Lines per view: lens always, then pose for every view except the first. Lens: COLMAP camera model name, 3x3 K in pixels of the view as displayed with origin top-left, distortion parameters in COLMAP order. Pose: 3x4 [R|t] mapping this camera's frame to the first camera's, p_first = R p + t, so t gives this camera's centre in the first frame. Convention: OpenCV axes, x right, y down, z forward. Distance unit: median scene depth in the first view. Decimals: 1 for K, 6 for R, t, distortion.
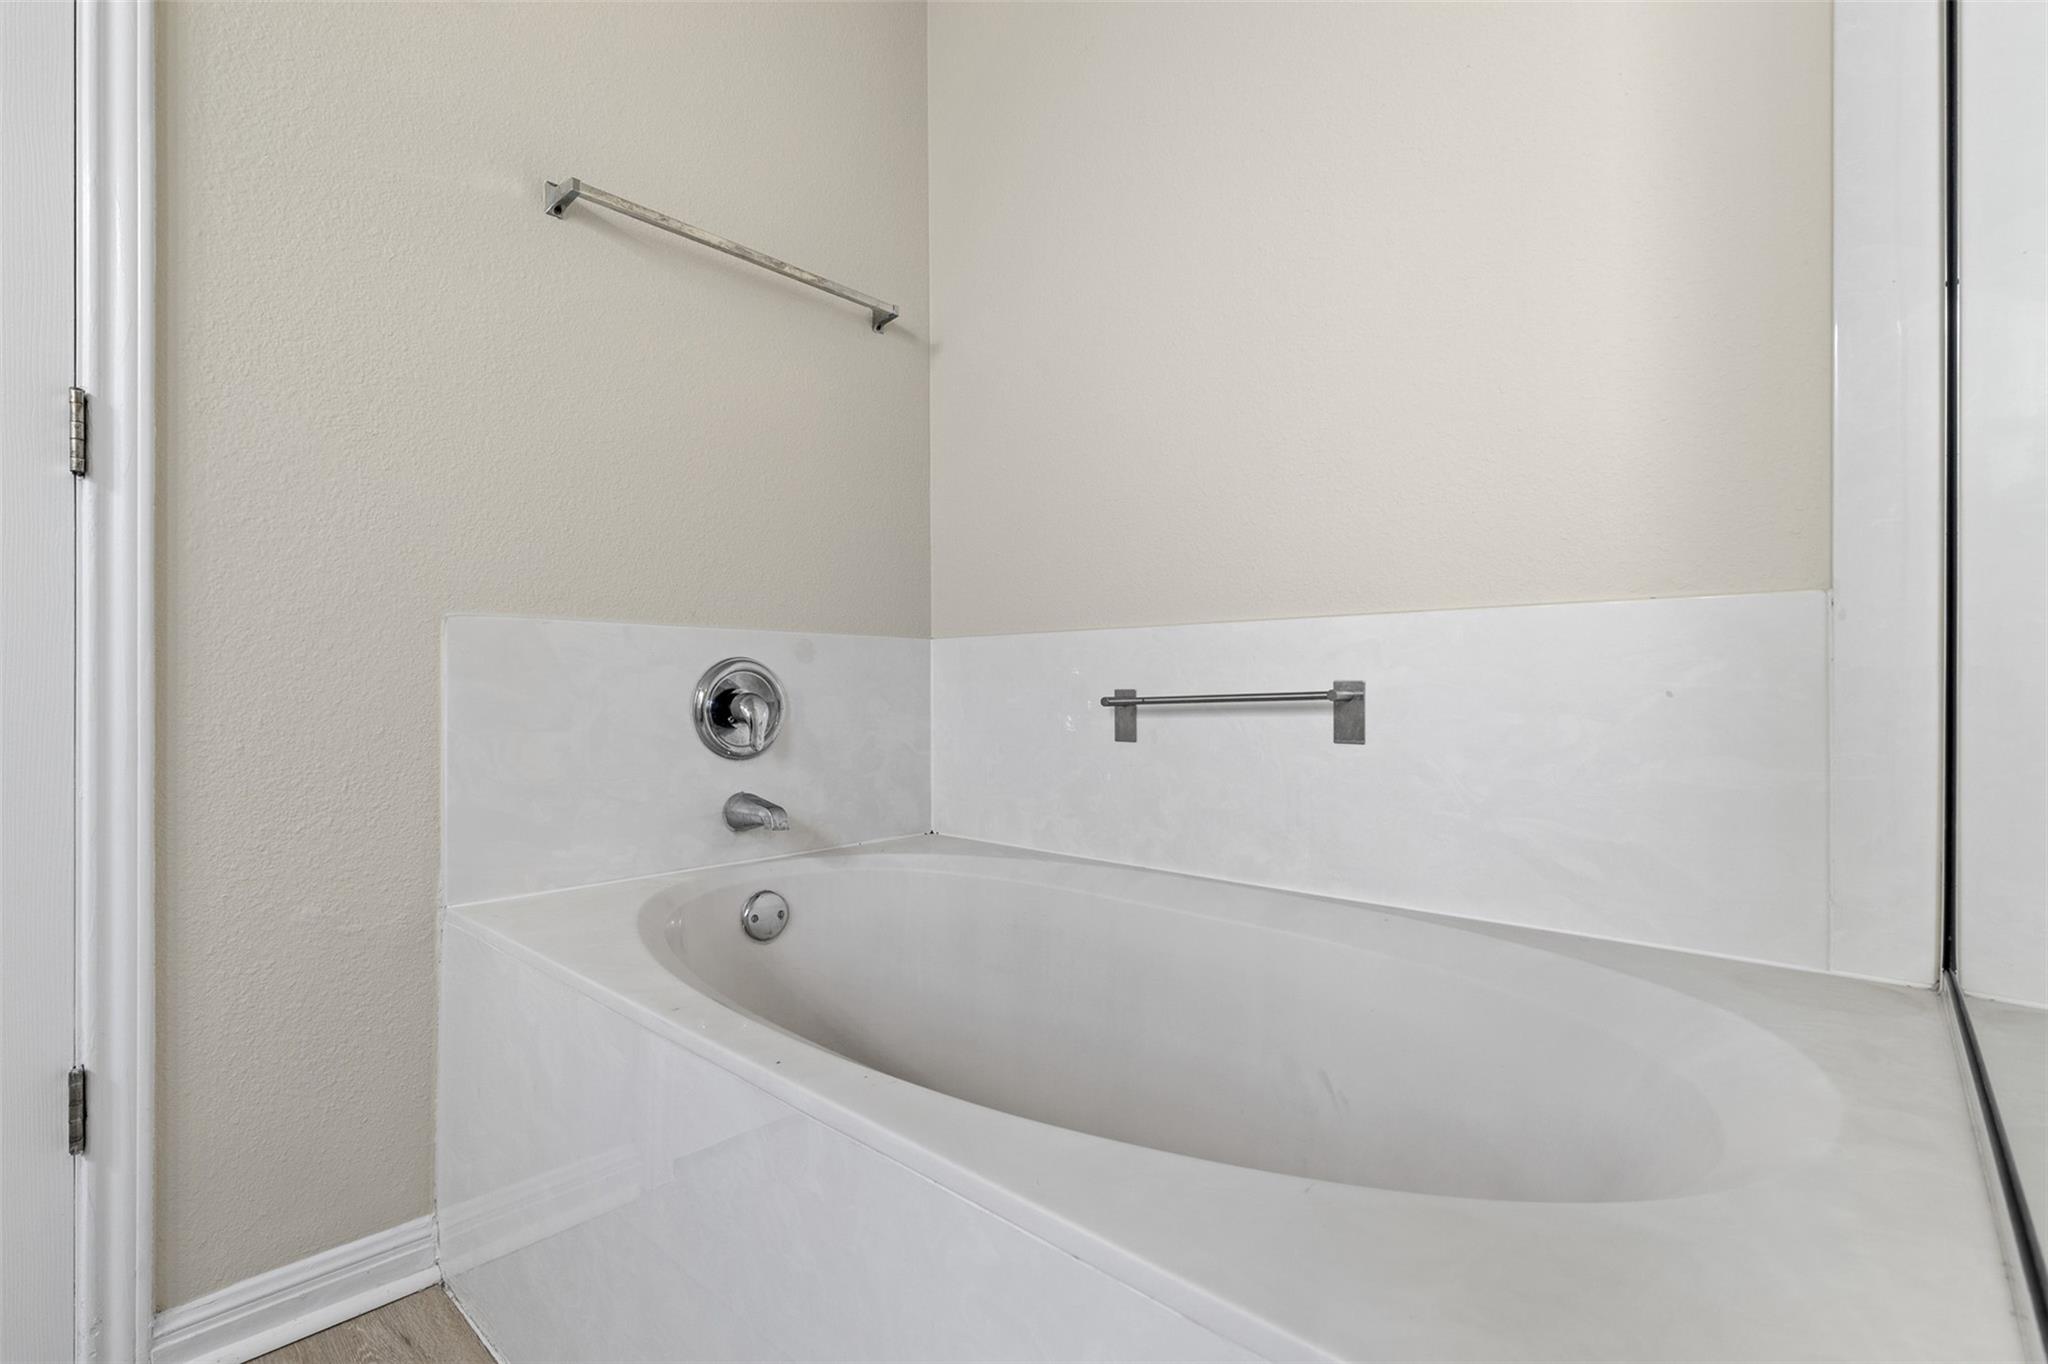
lens RADIAL K [[922.6, 0, 1020.7], [0, 922.6, 680.2], [0, 0, 1]] dist [0.005441, -0.000290]
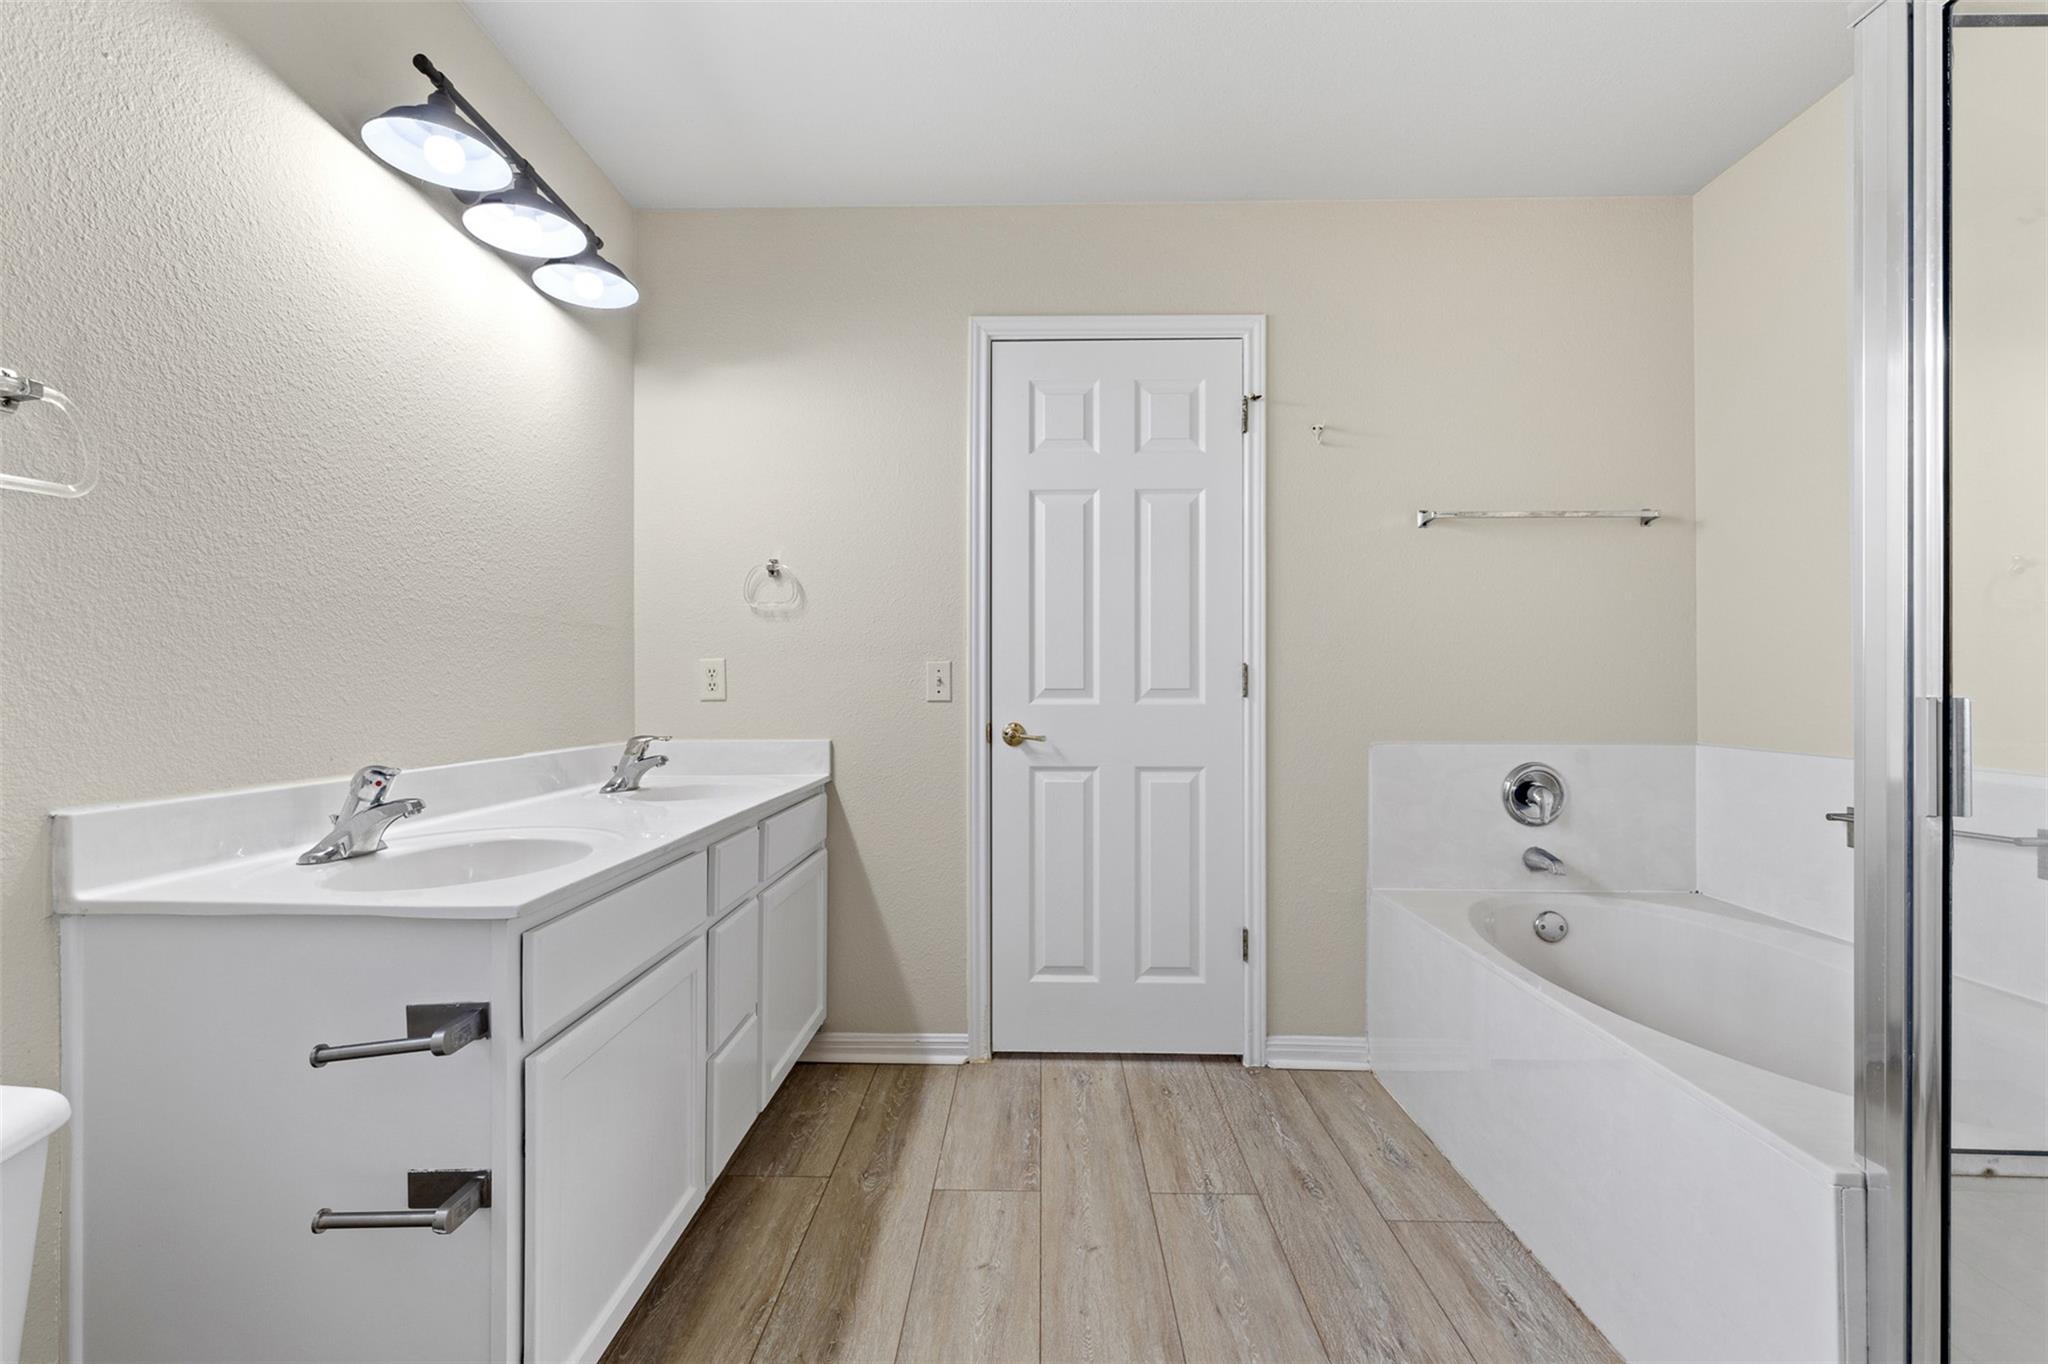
lens RADIAL K [[922.6, 0, 1018.5], [0, 922.6, 677.9], [0, 0, 1]] dist [0.005441, -0.000290]
pose [[0.662792, -0.000523, -0.748804, 0.308711], [0.001749, 0.999998, 0.000850, -0.177113], [0.748802, -0.001873, 0.662791, -0.742815]]
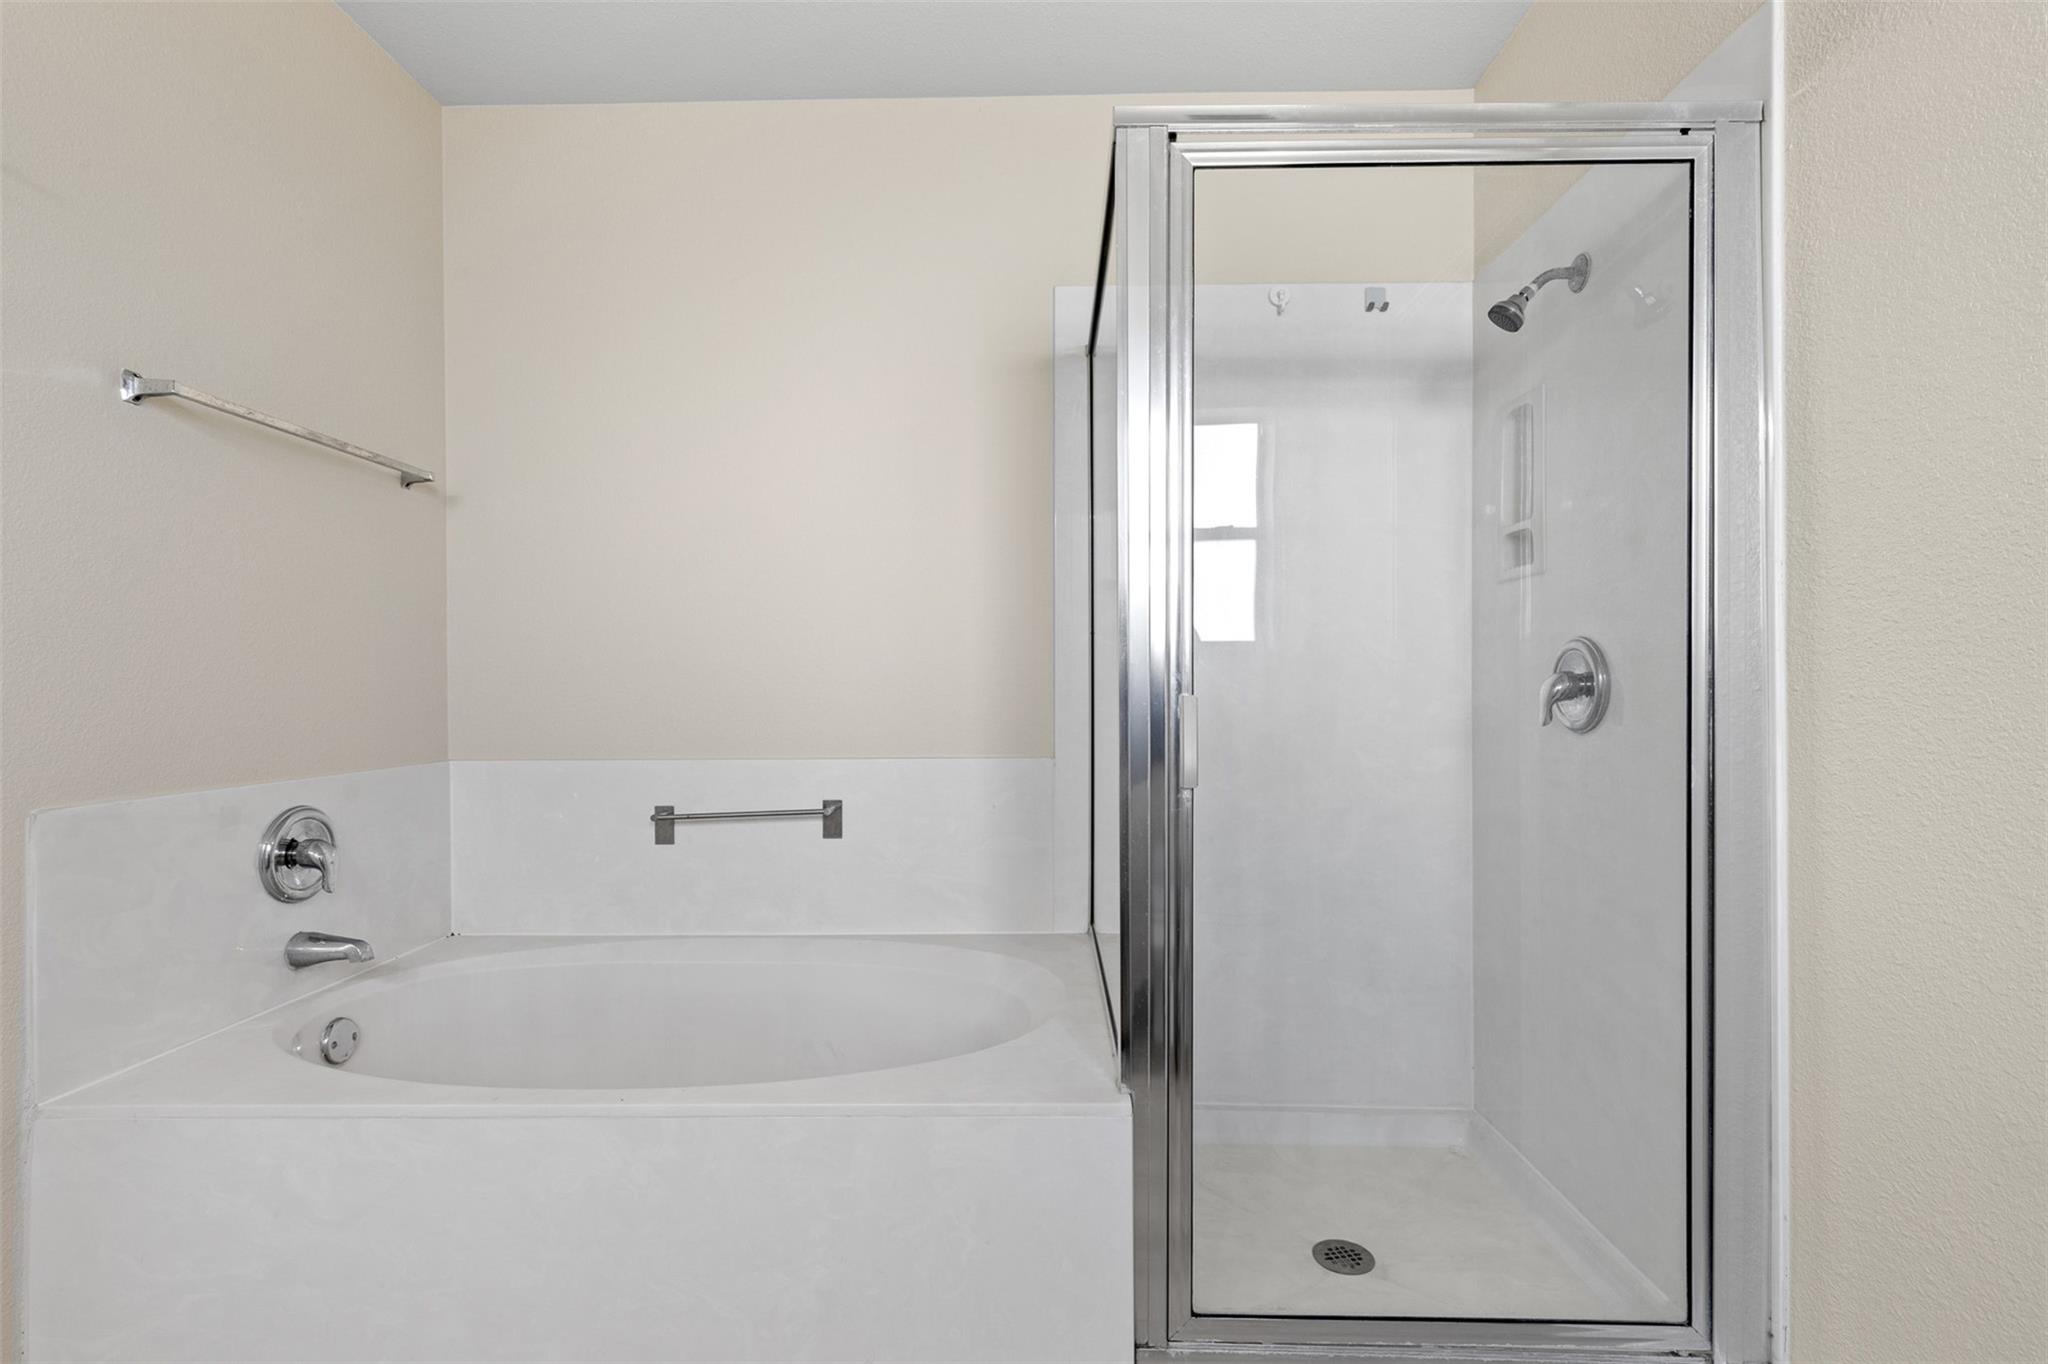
lens RADIAL K [[922.6, 0, 1030.6], [0, 922.6, 693.7], [0, 0, 1]] dist [0.005441, -0.000290]
pose [[0.743473, -0.003251, 0.668758, -0.397380], [-0.002765, 0.999965, 0.007935, -0.169305], [-0.668760, -0.007749, 0.743438, -0.370343]]
